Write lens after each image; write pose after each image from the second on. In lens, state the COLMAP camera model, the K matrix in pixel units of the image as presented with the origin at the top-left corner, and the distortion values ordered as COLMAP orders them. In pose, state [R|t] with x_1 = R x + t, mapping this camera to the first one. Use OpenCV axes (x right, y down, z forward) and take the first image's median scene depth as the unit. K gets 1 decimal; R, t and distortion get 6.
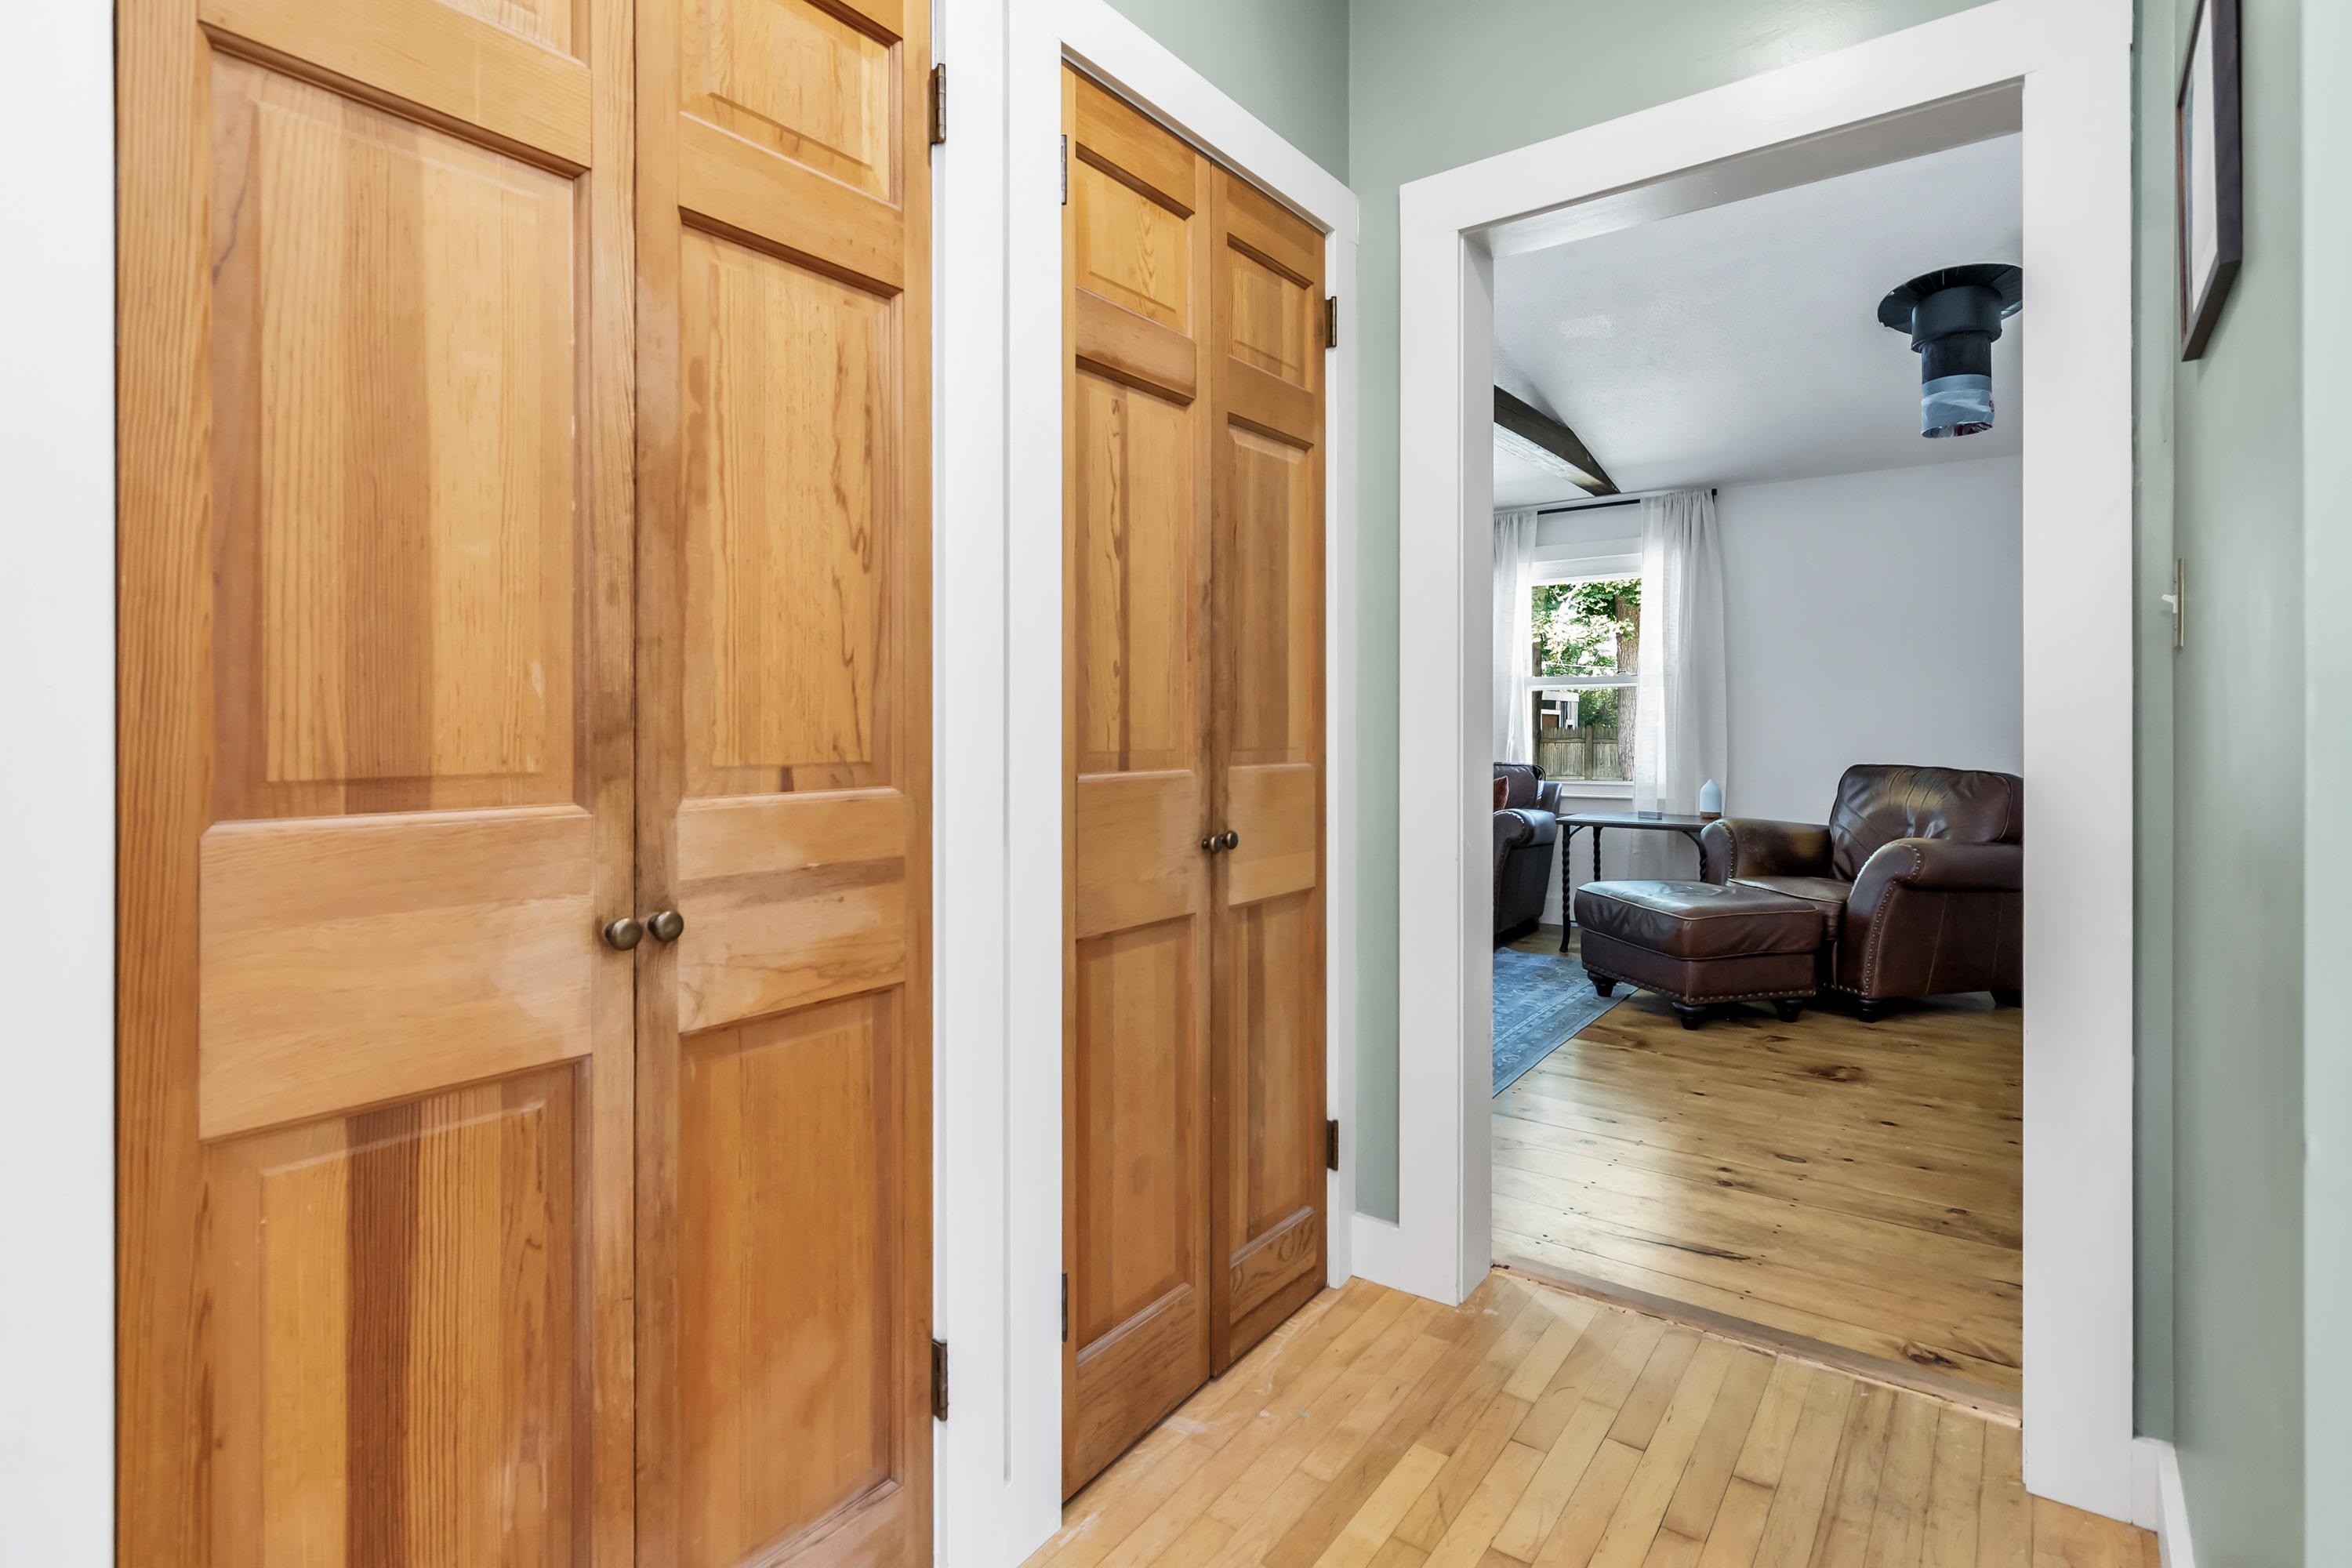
lens RADIAL K [[1227.0, 0, 1165.3], [0, 1227.0, 726.2], [0, 0, 1]] dist [0.000282, -0.000706]
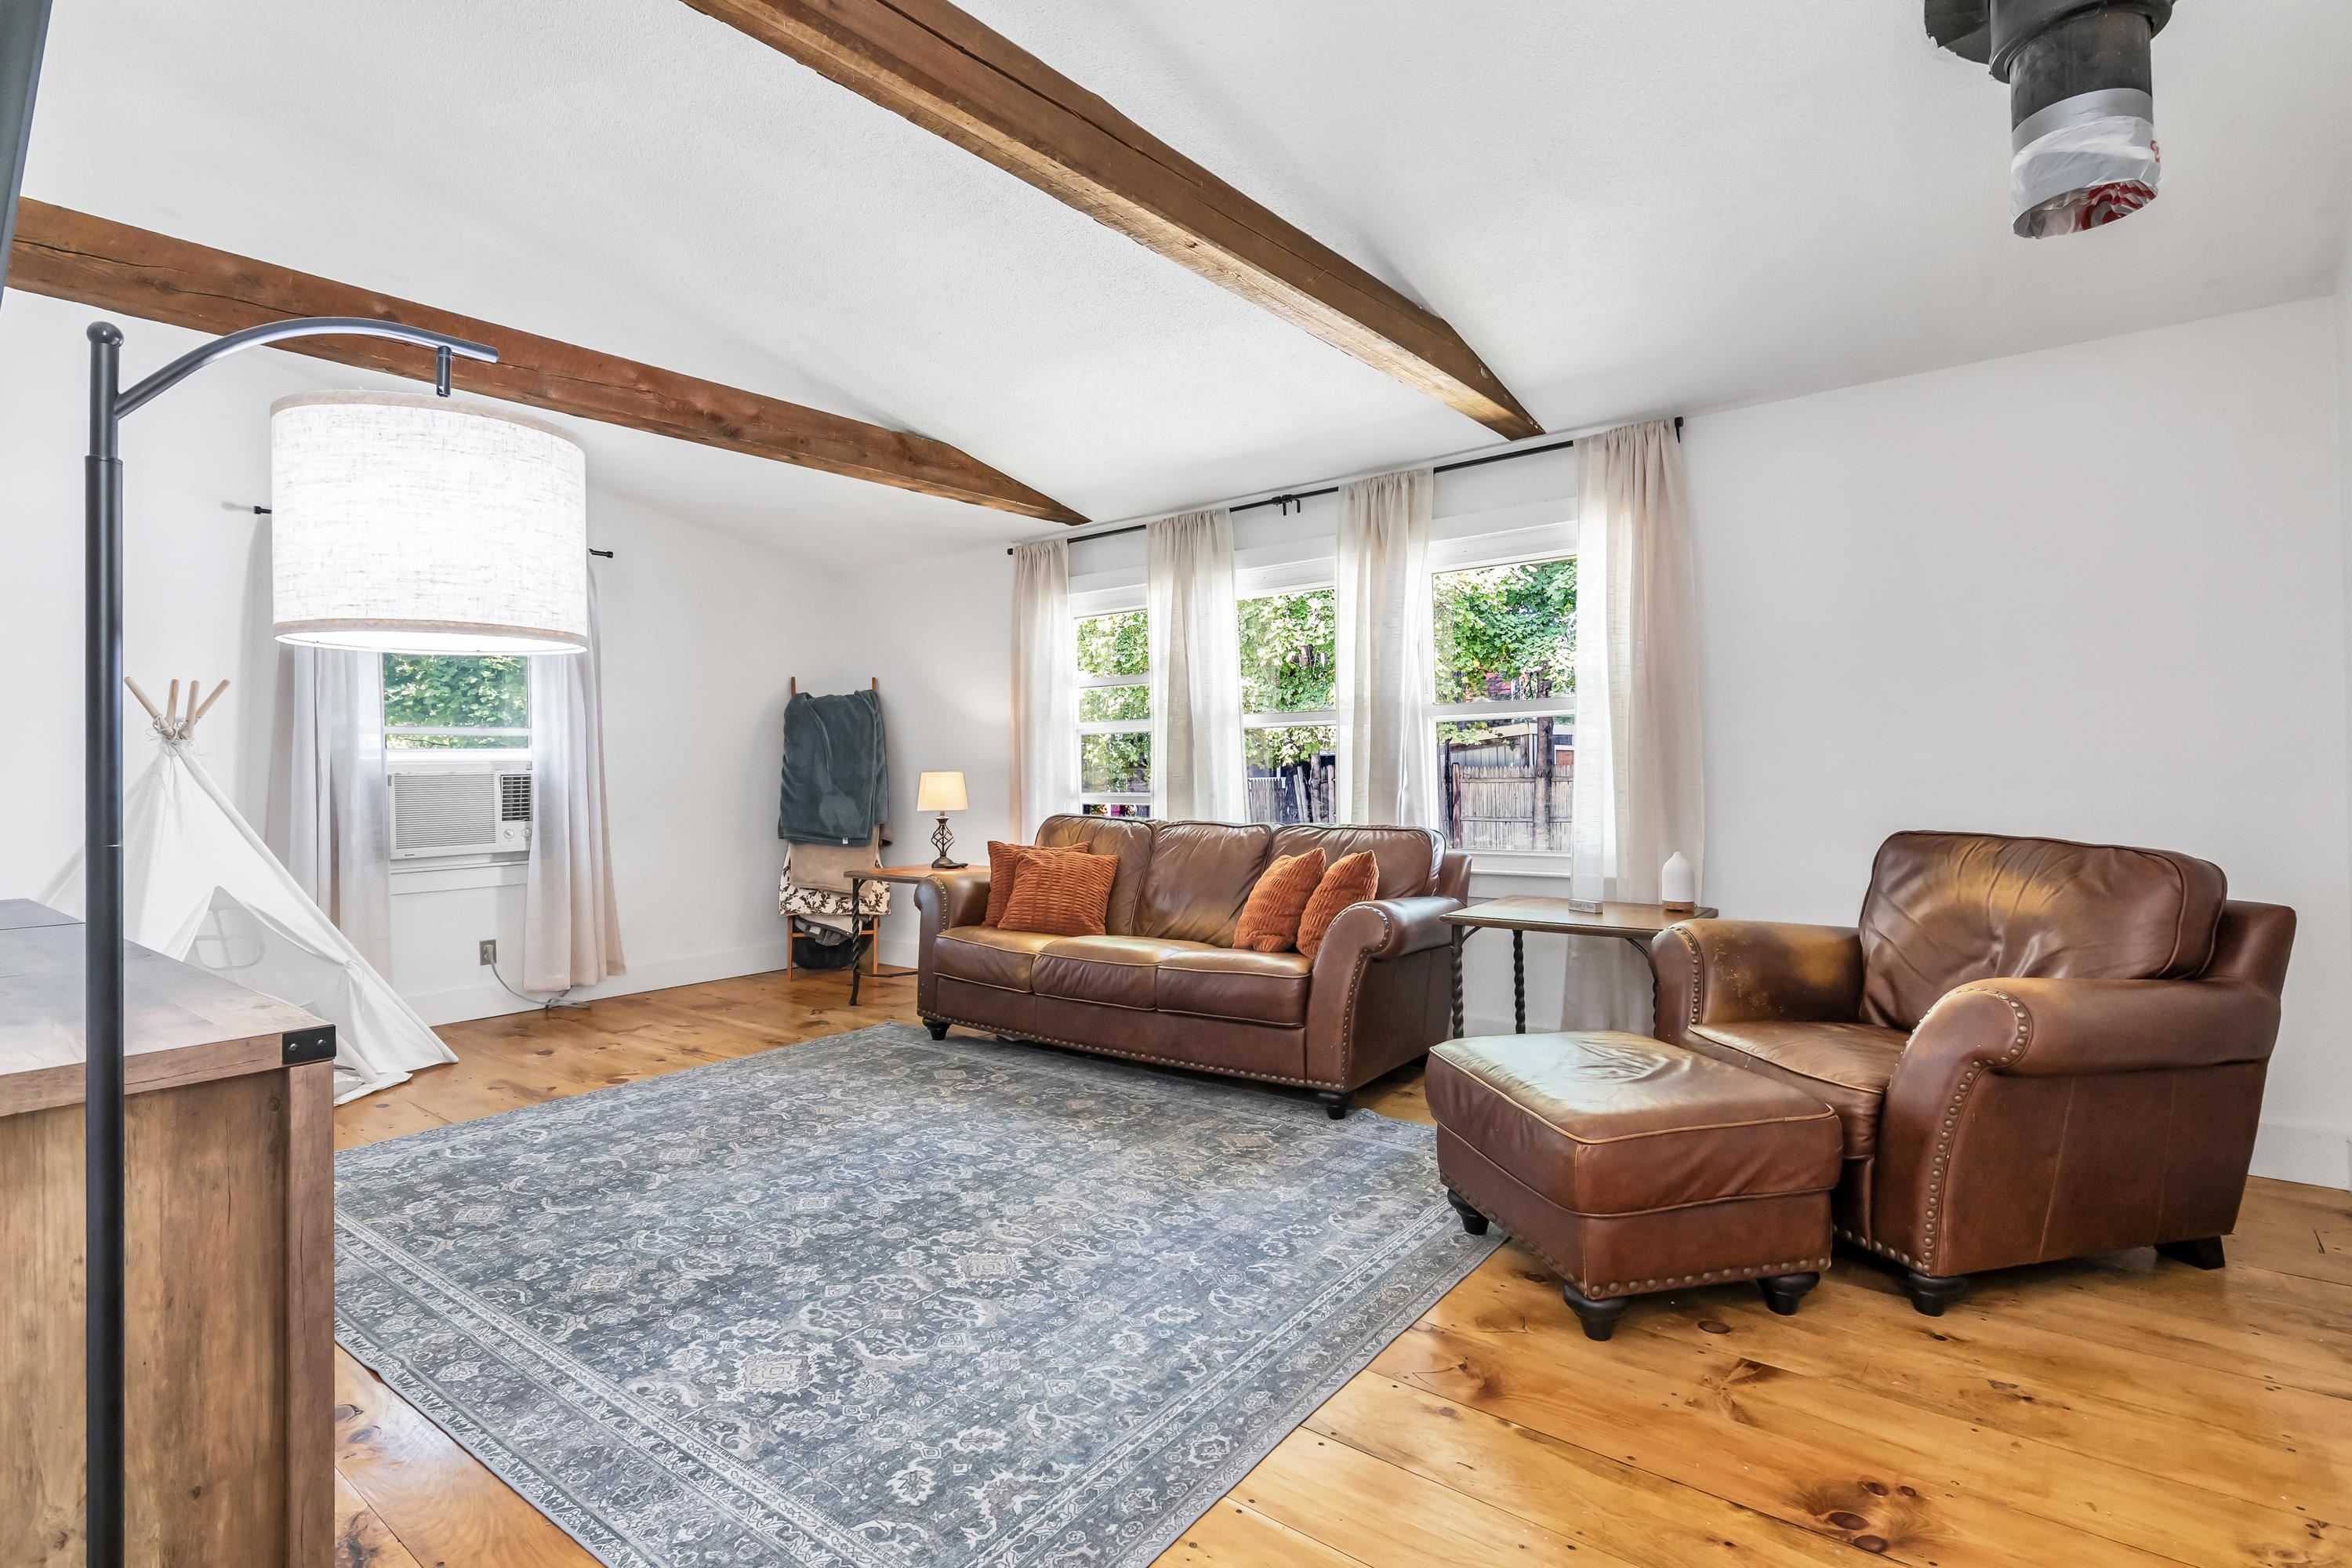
lens RADIAL K [[1189.4, 0, 1178.9], [0, 1189.4, 767.5], [0, 0, 1]] dist [-0.001685, 0.000021]
pose [[0.999232, -0.016329, -0.035614, 0.242666], [0.016235, 0.999864, -0.002919, -0.005954], [0.035657, 0.002339, 0.999361, 0.426299]]
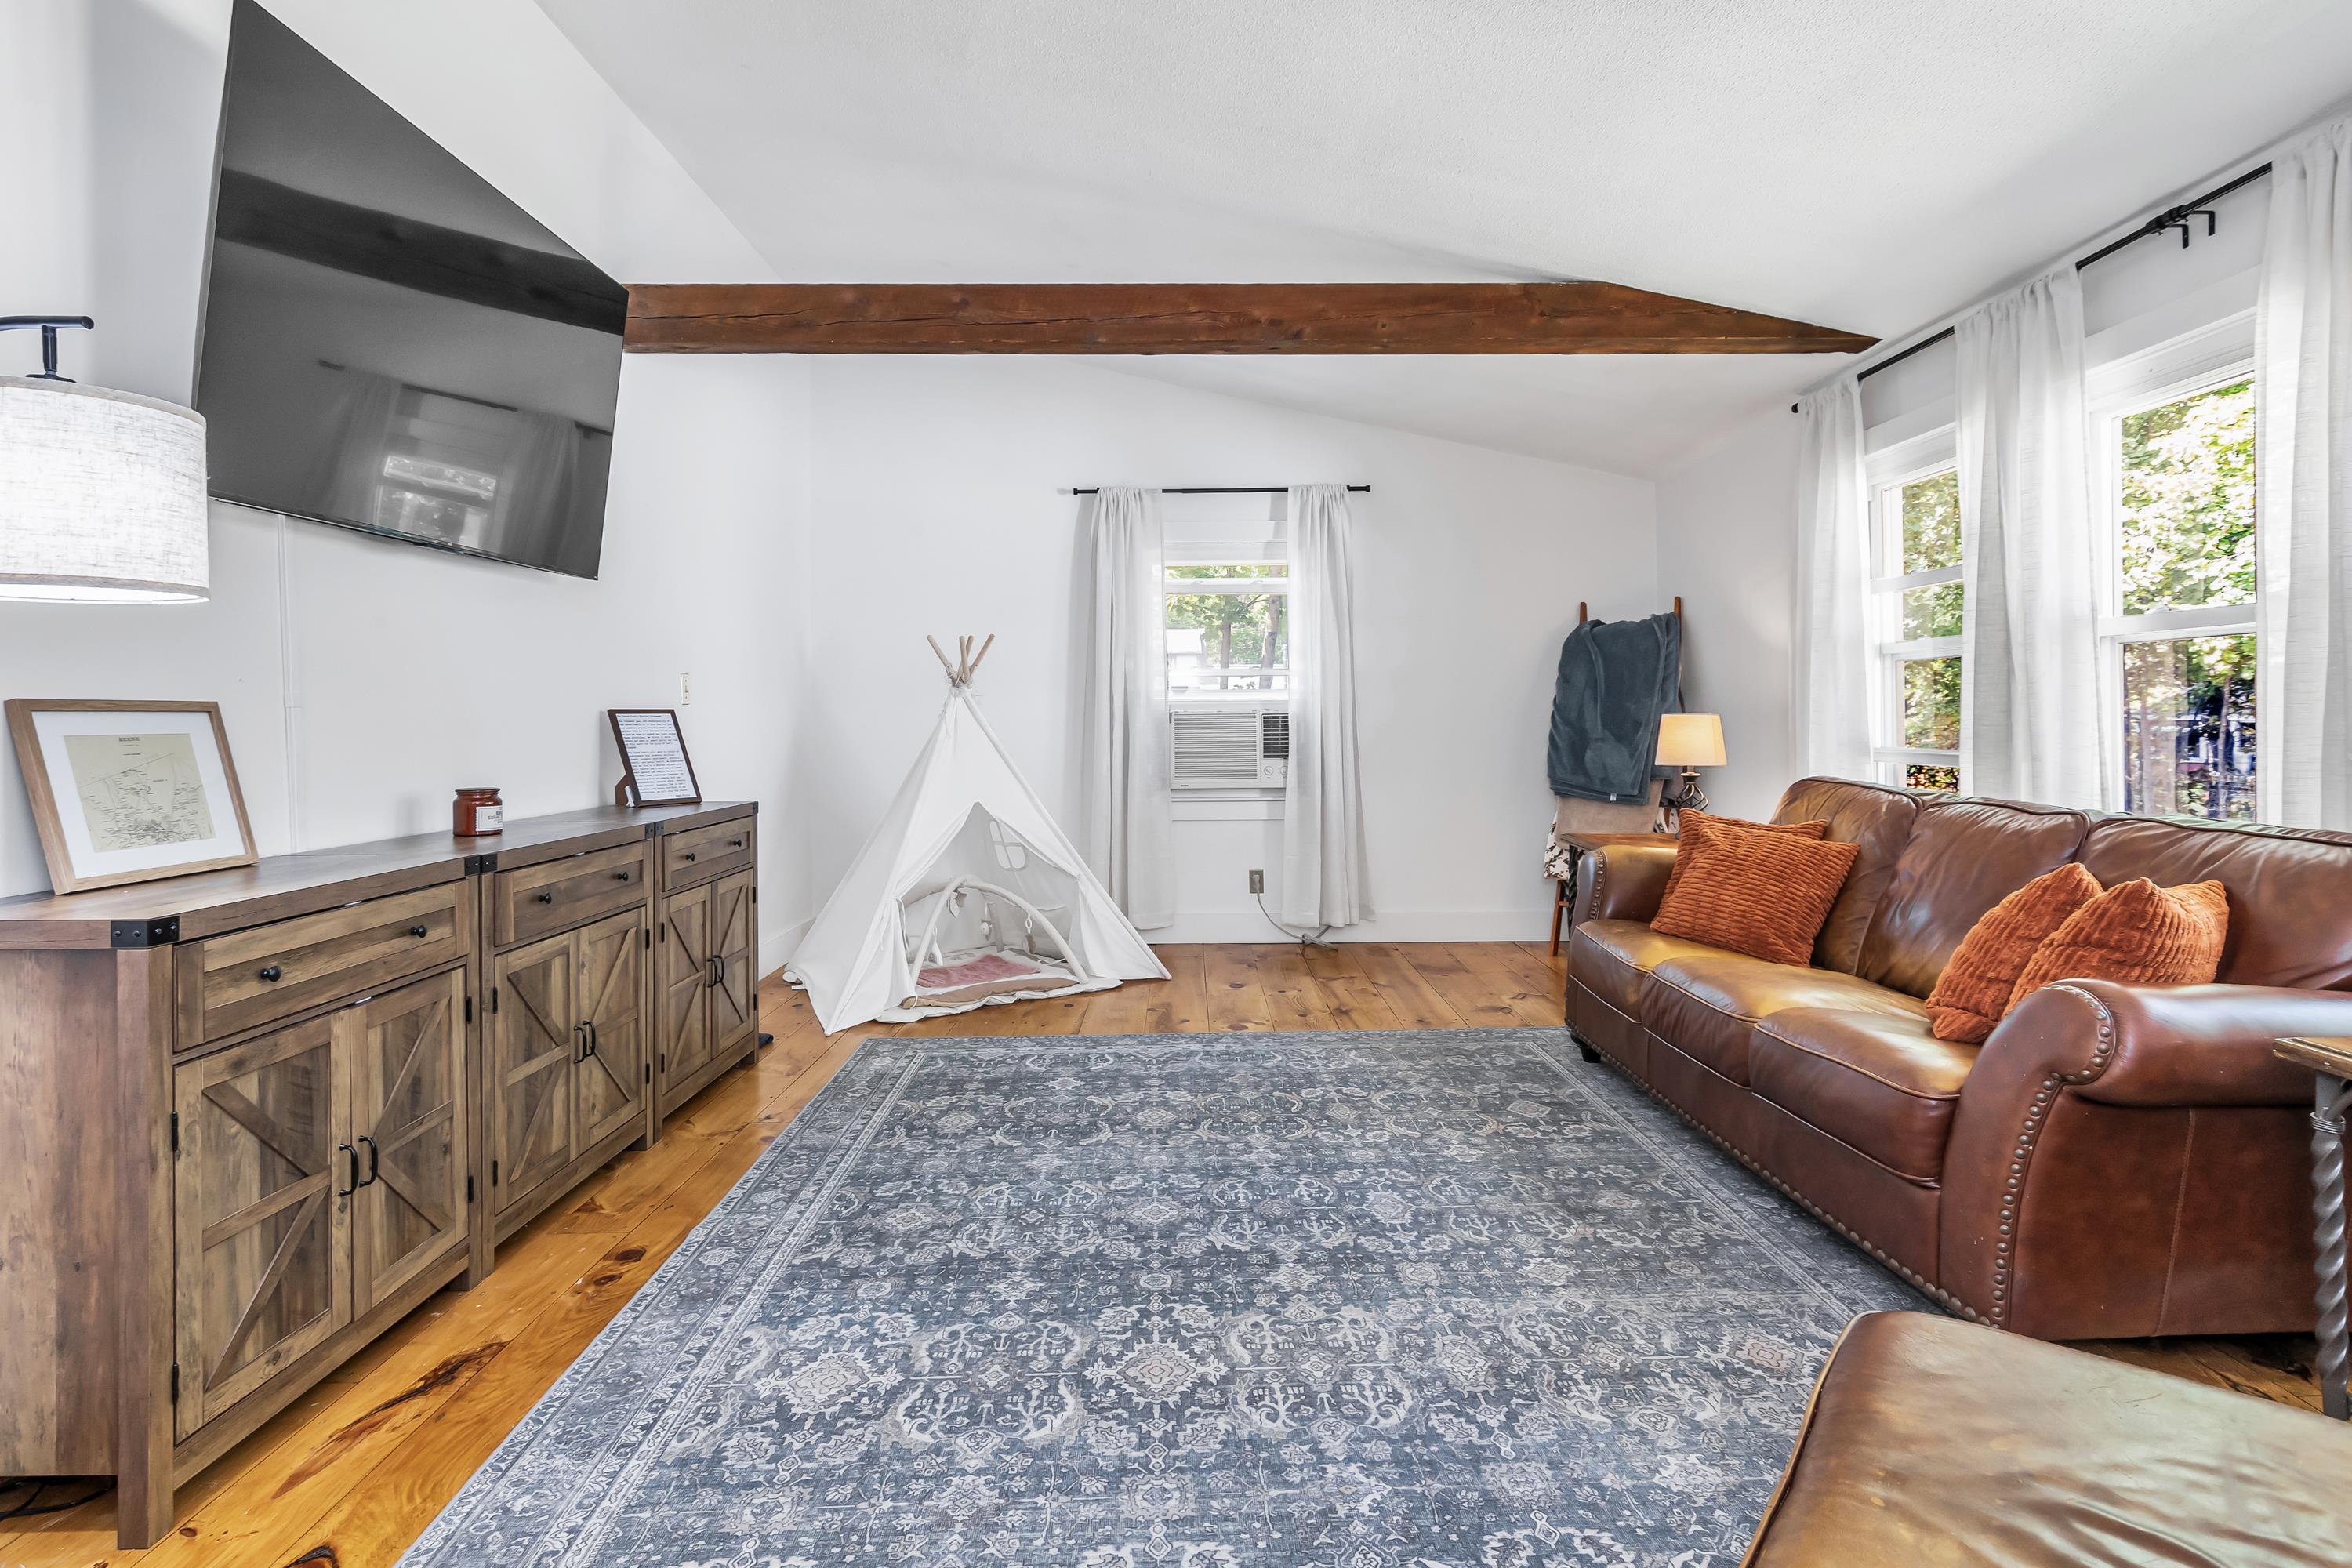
lens RADIAL K [[1227.0, 0, 1165.3], [0, 1227.0, 726.2], [0, 0, 1]] dist [0.000282, -0.000706]
pose [[0.592730, -0.000793, -0.805401, 0.476145], [0.003810, 0.999991, 0.001819, -0.003346], [0.805392, -0.004147, 0.592728, 0.721513]]
